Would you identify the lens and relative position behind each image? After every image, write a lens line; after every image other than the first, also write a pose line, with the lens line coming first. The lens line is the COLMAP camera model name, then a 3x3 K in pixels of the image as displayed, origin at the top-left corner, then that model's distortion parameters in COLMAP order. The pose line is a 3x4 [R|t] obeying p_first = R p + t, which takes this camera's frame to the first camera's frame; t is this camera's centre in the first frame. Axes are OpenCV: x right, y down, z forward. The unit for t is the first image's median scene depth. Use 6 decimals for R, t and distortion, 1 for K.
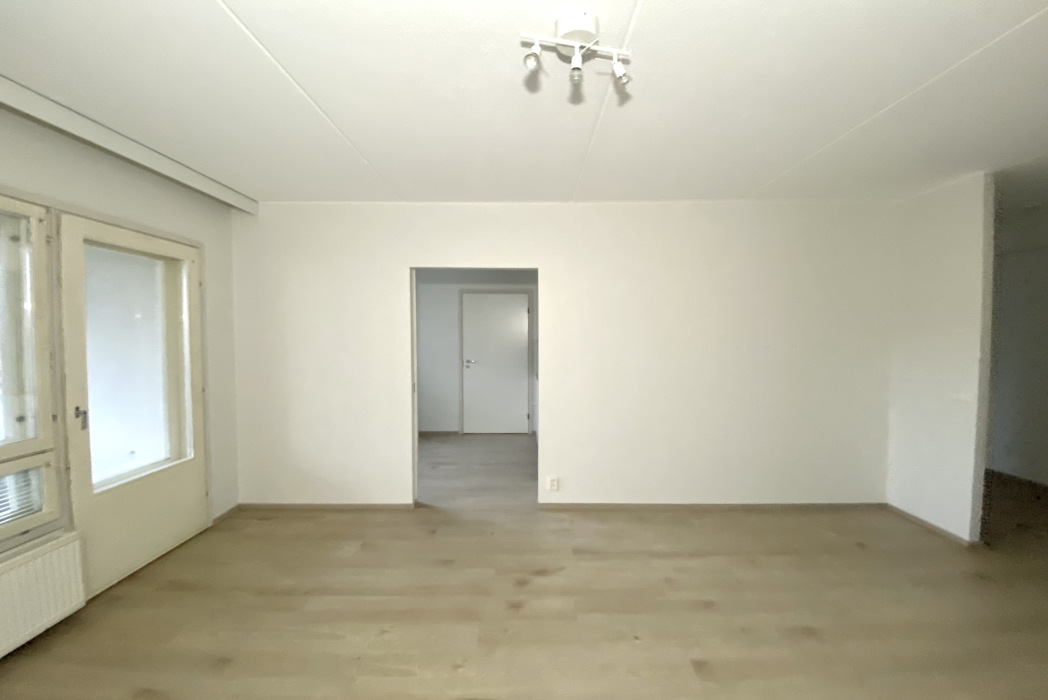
lens RADIAL K [[421.1, 0, 521.5], [0, 421.1, 349.4], [0, 0, 1]] dist [-0.027148, -0.000073]
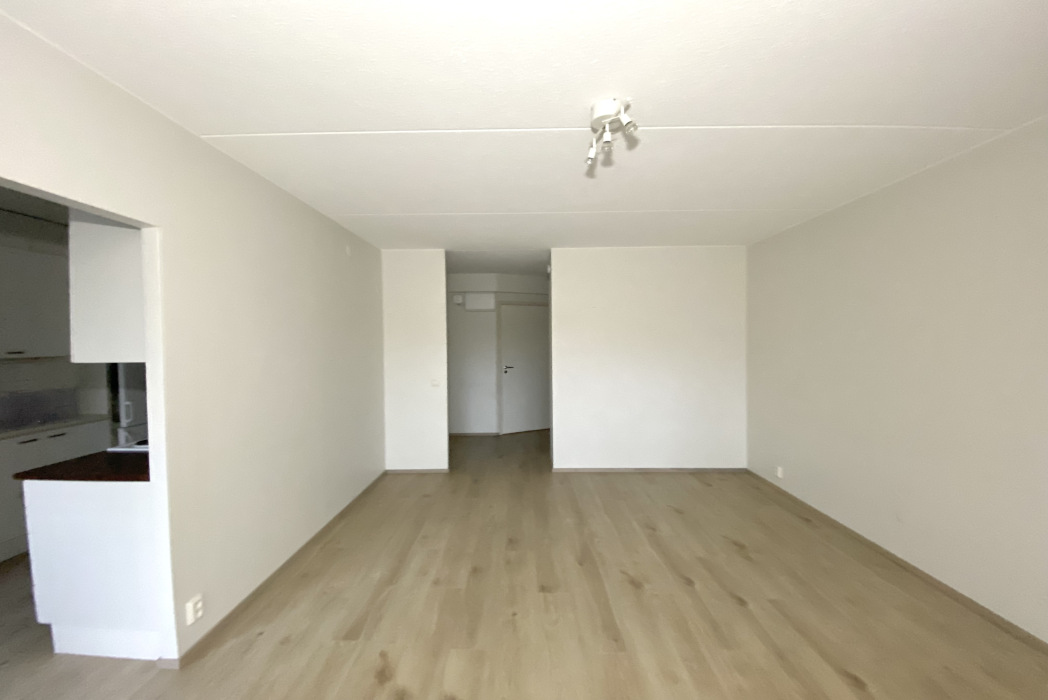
lens RADIAL K [[421.1, 0, 521.5], [0, 421.1, 349.4], [0, 0, 1]] dist [-0.027148, -0.000073]
pose [[0.007874, -0.020198, 0.999765, -0.604265], [0.045684, 0.998759, 0.019817, -0.037627], [-0.998925, 0.045517, 0.008787, 0.659989]]
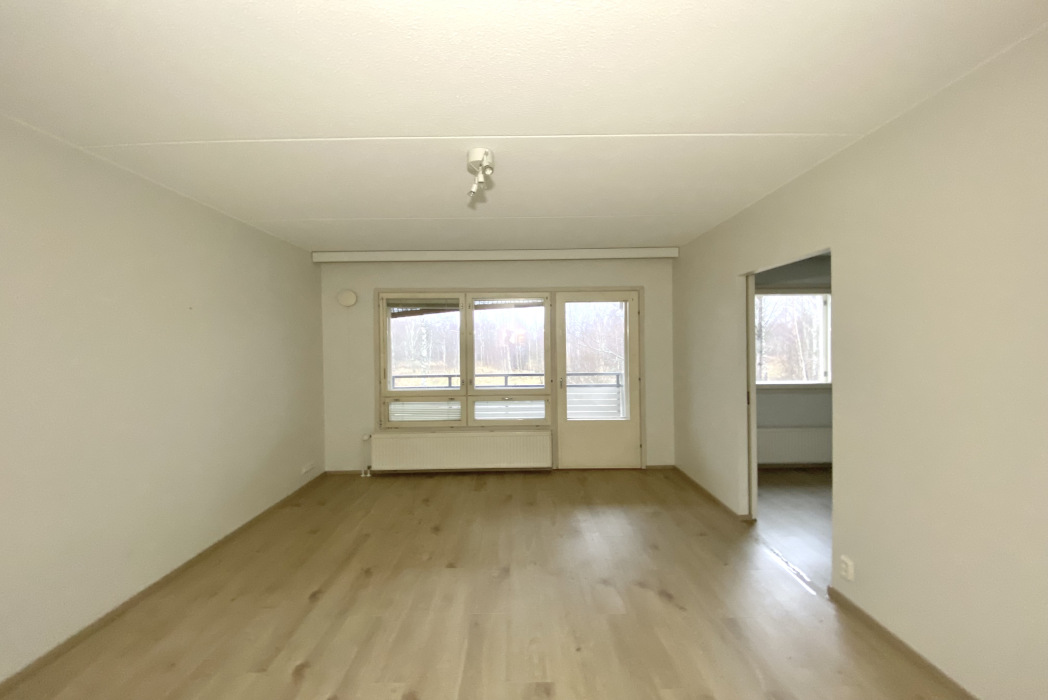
lens RADIAL K [[421.1, 0, 521.5], [0, 421.1, 349.4], [0, 0, 1]] dist [-0.027148, -0.000073]
pose [[0.010327, 0.013293, -0.999858, 0.899626], [-0.022482, 0.999662, 0.013058, -0.029713], [0.999694, 0.022344, 0.010623, 0.587522]]
